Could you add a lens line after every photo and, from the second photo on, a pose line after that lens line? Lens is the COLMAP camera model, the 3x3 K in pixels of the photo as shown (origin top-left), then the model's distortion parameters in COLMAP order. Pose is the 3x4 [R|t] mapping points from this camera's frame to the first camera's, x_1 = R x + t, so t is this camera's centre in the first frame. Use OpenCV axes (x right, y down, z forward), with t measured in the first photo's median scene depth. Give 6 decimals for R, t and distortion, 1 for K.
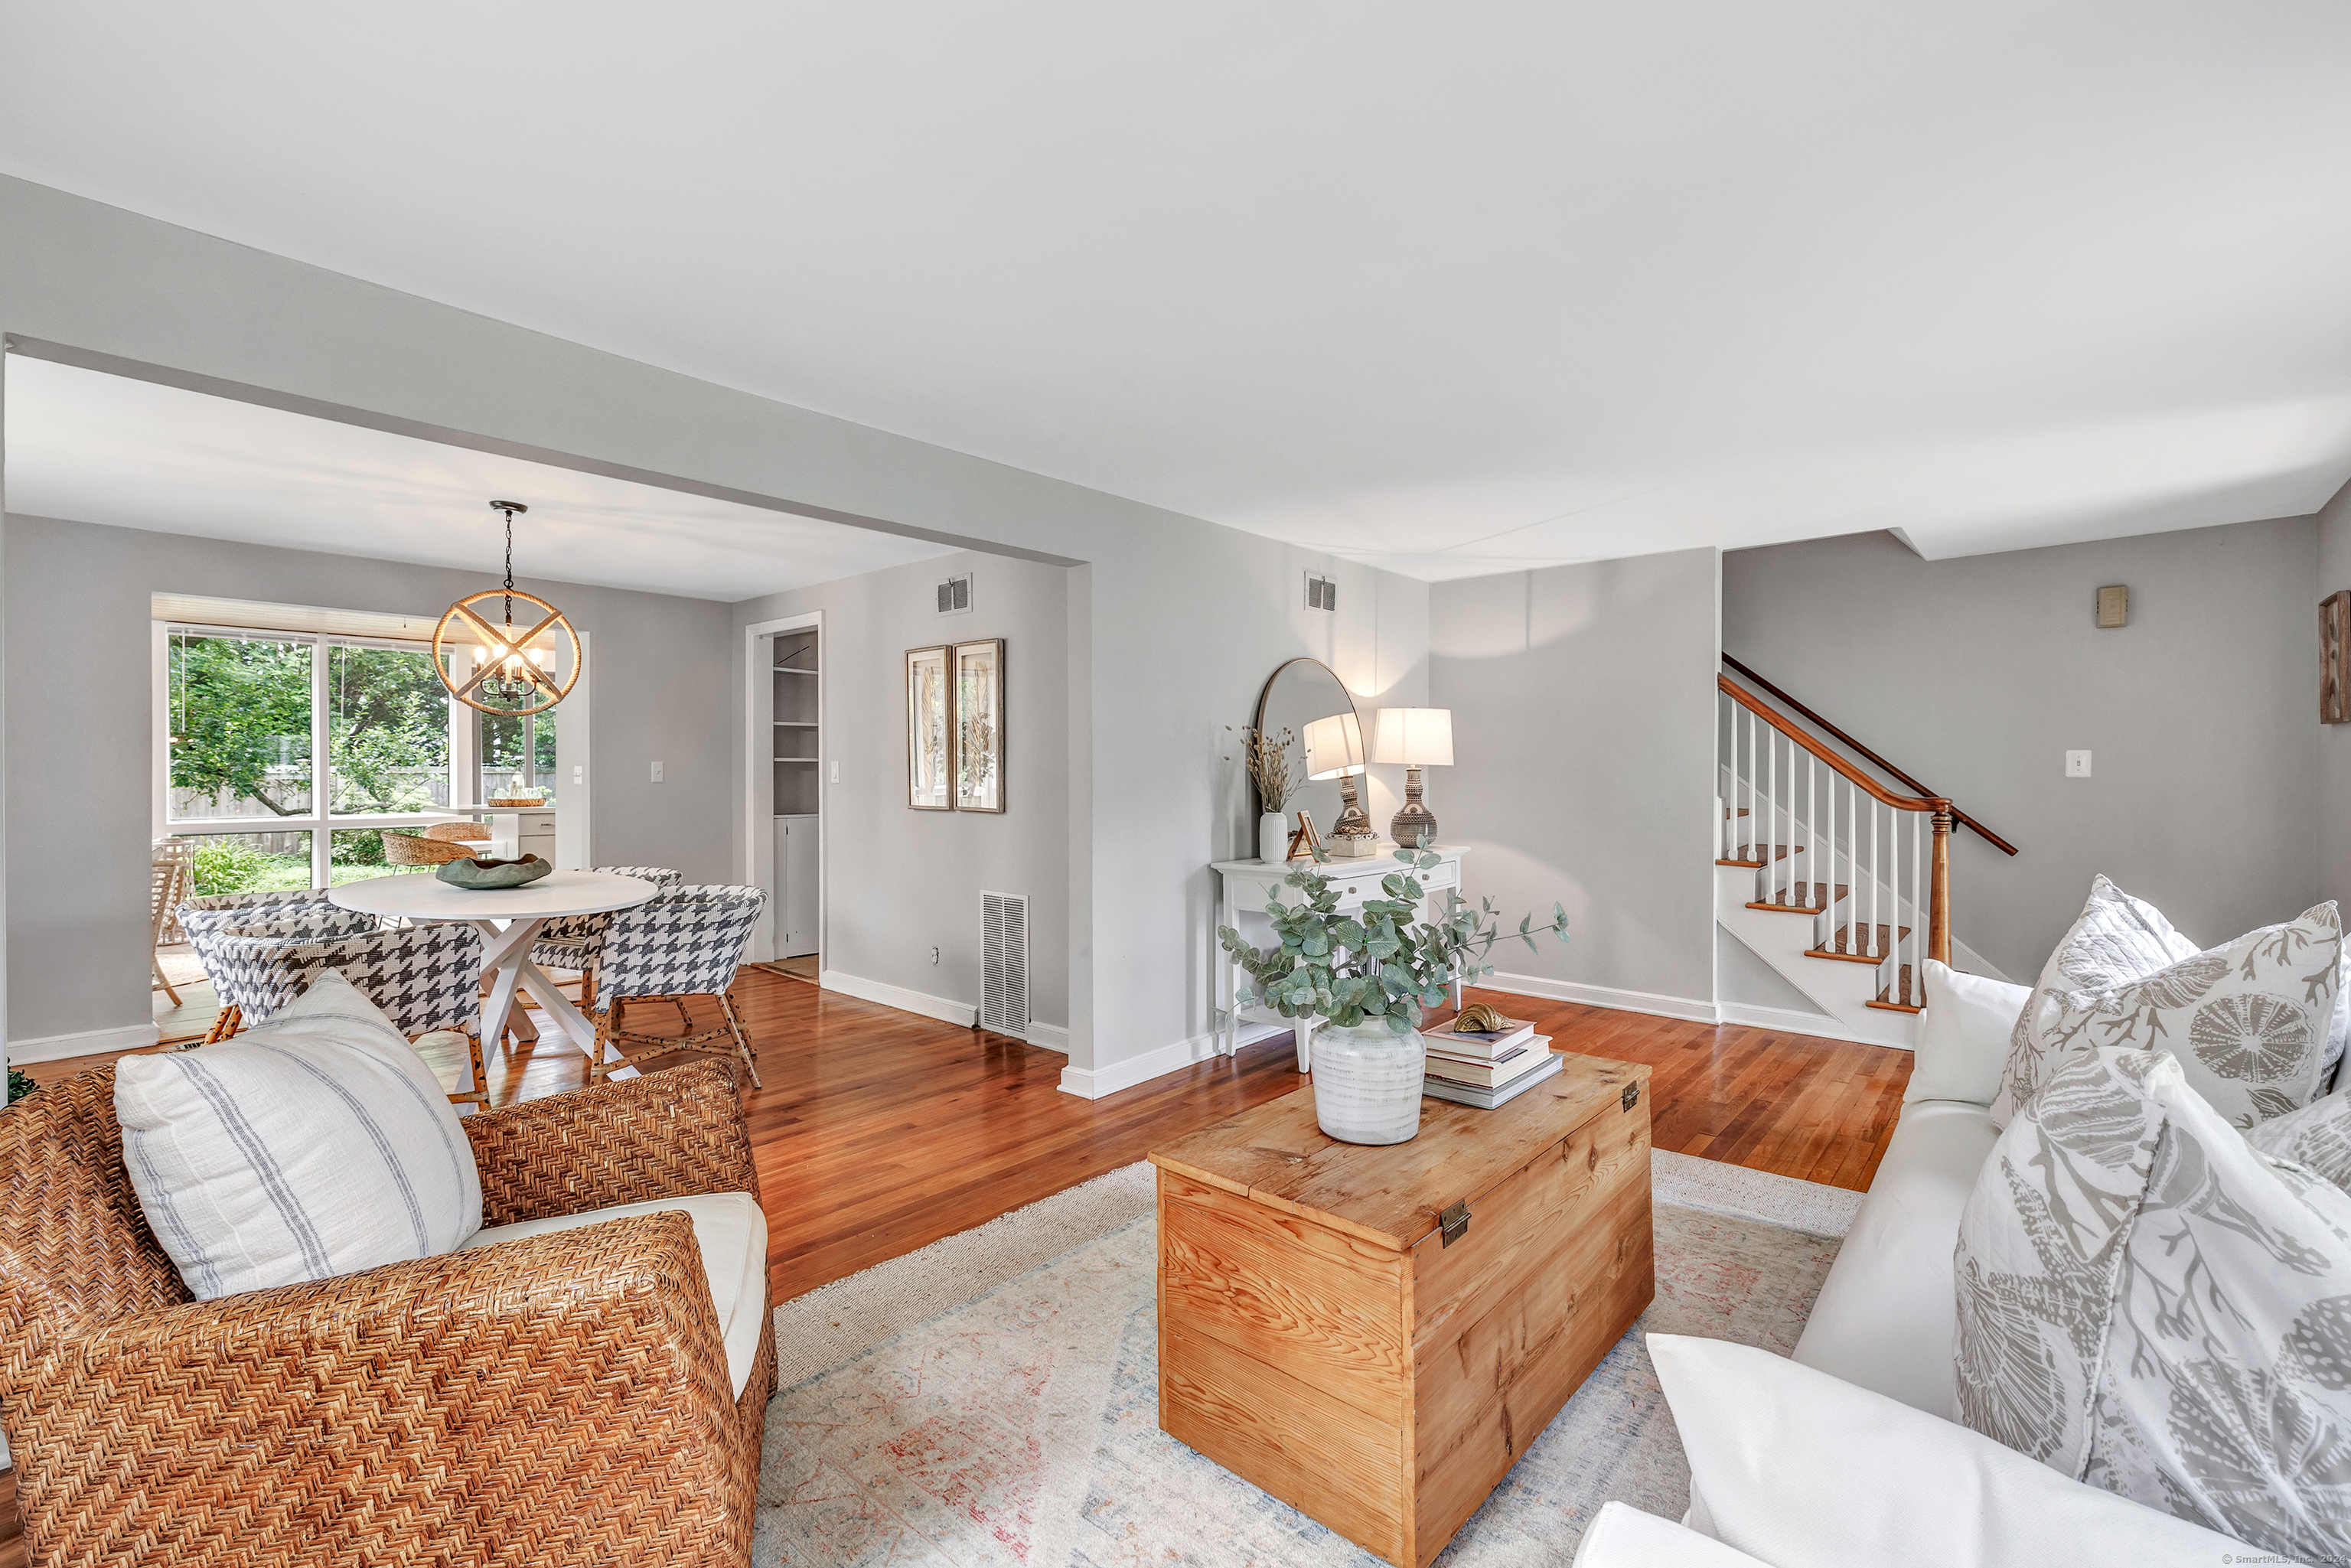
lens RADIAL K [[1053.6, 0, 1157.0], [0, 1053.6, 761.7], [0, 0, 1]] dist [-0.000203, -0.000305]
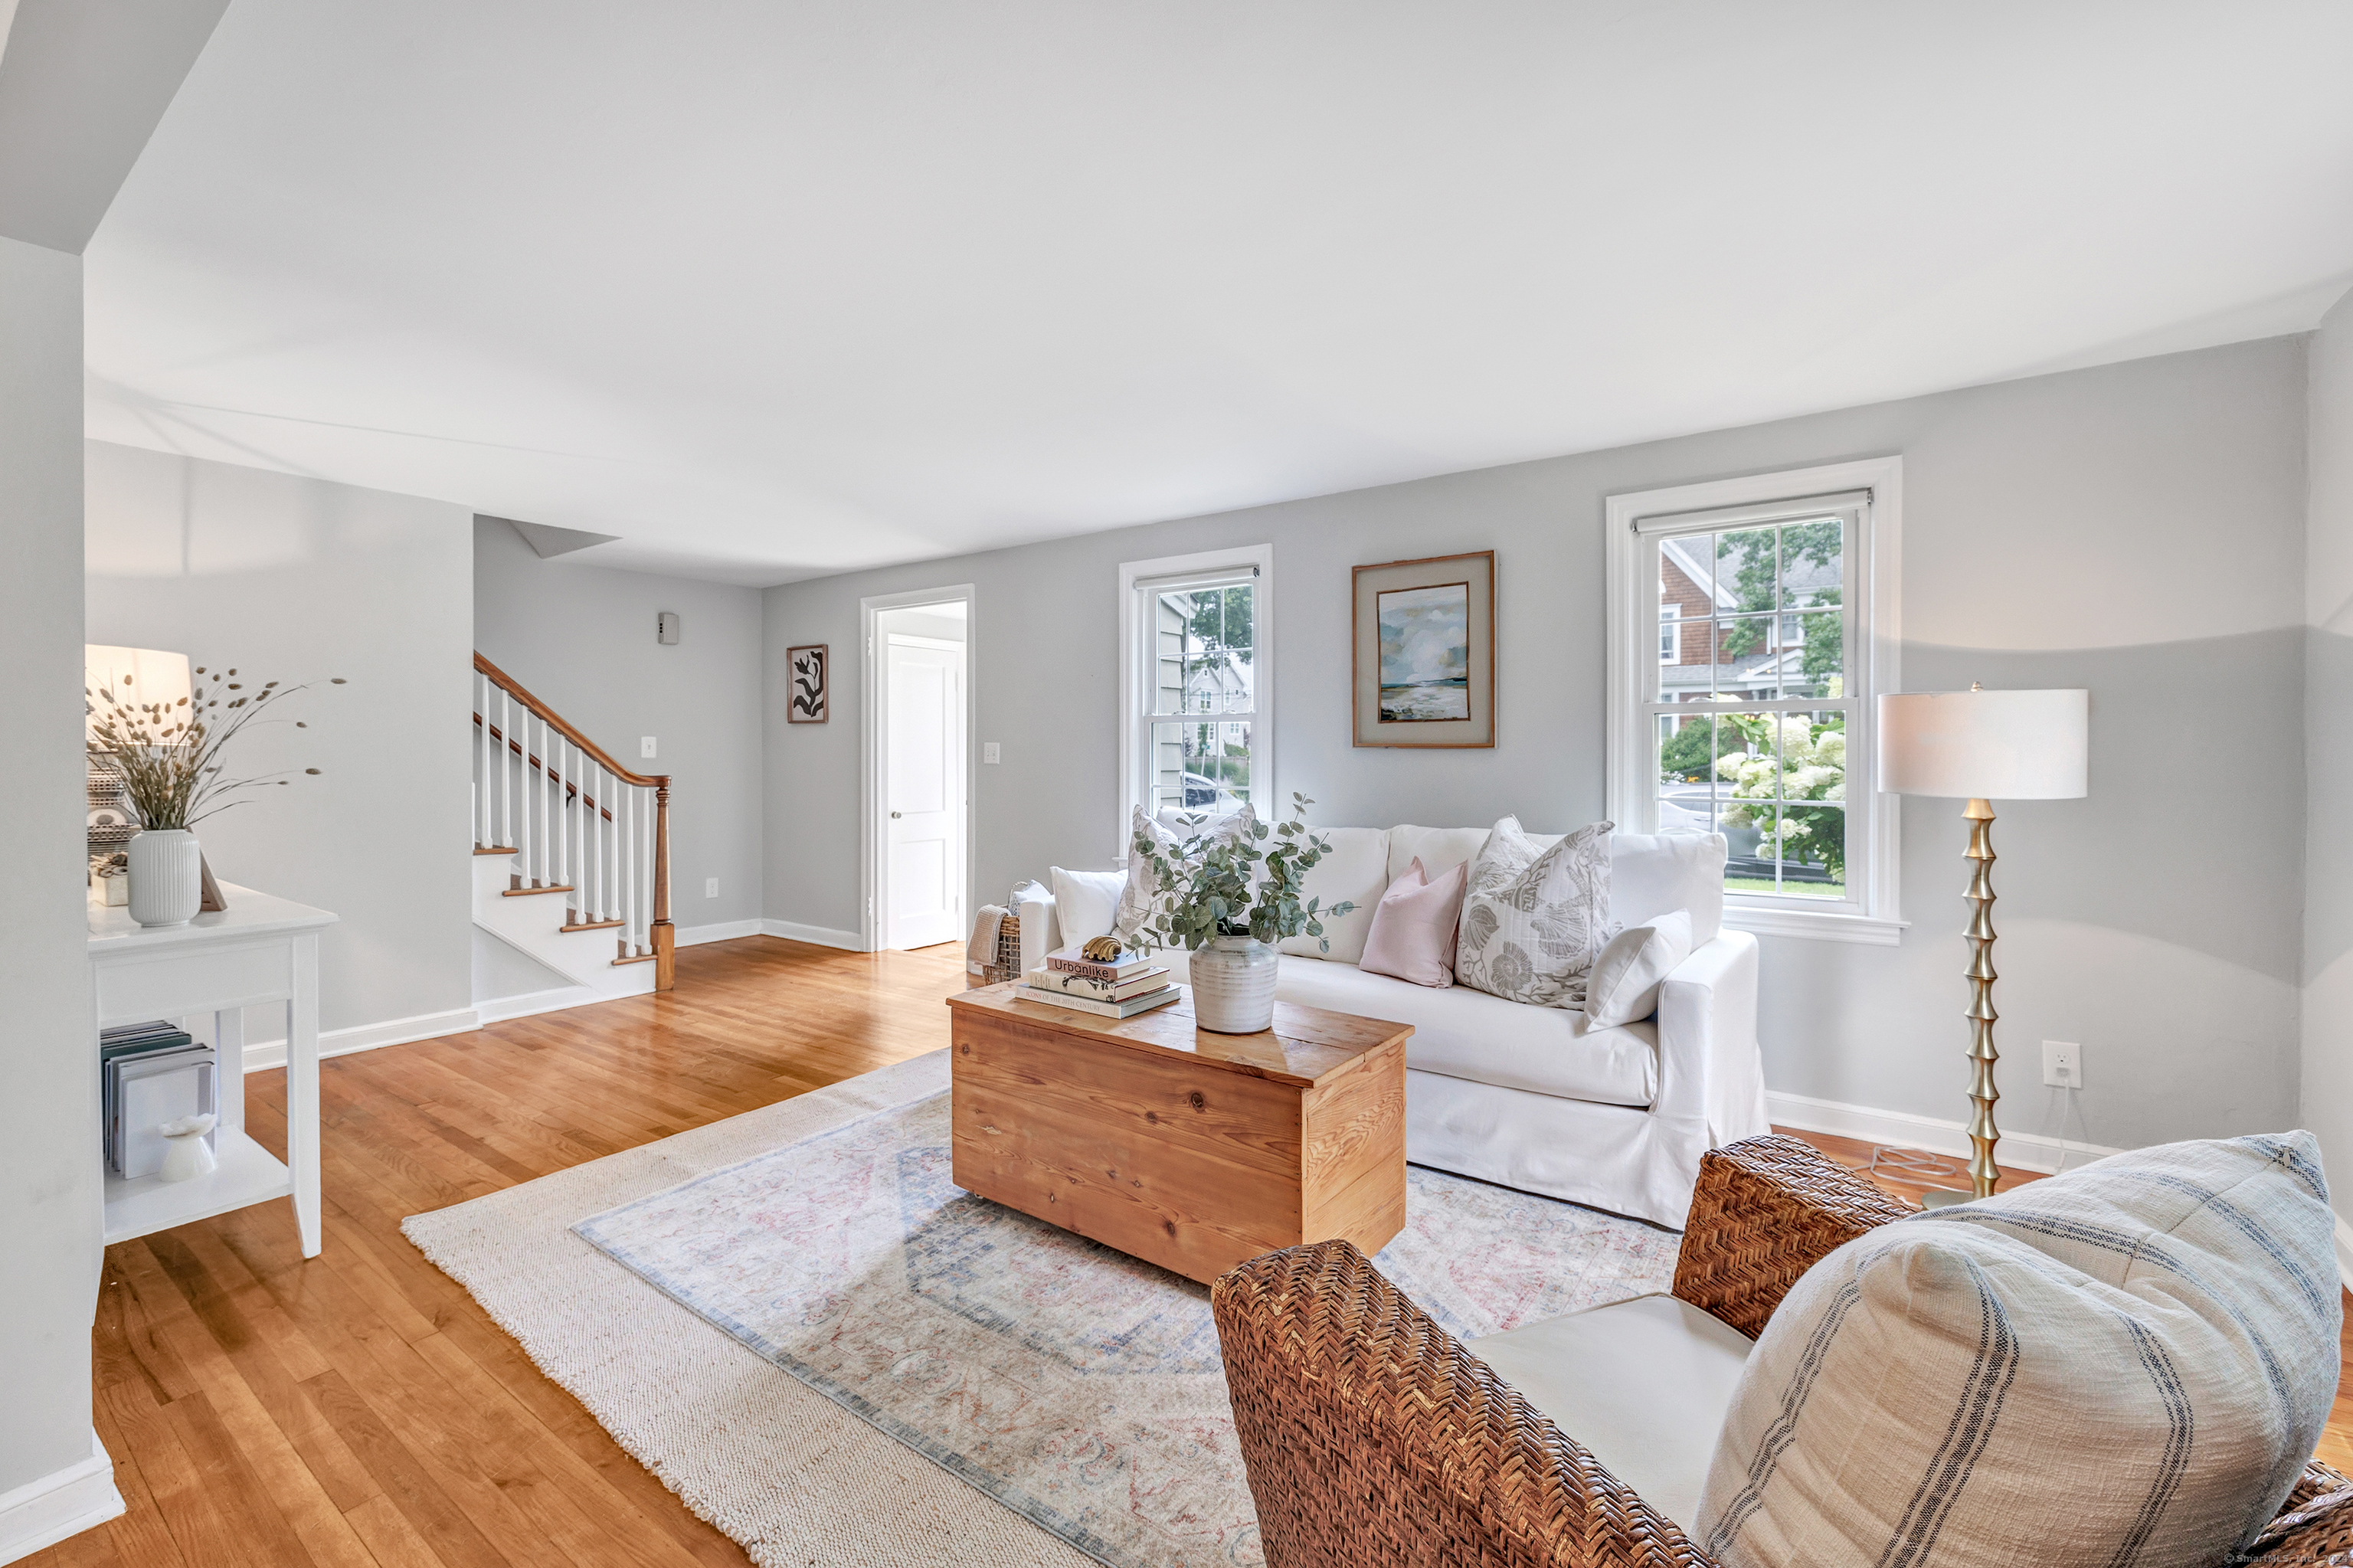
lens RADIAL K [[996.1, 0, 1192.9], [0, 996.1, 759.0], [0, 0, 1]] dist [-0.003973, 0.000498]
pose [[-0.110962, -0.005494, 0.993809, -0.396359], [-0.002670, 0.999983, 0.005230, 0.008124], [-0.993821, -0.002073, -0.110975, 0.476106]]
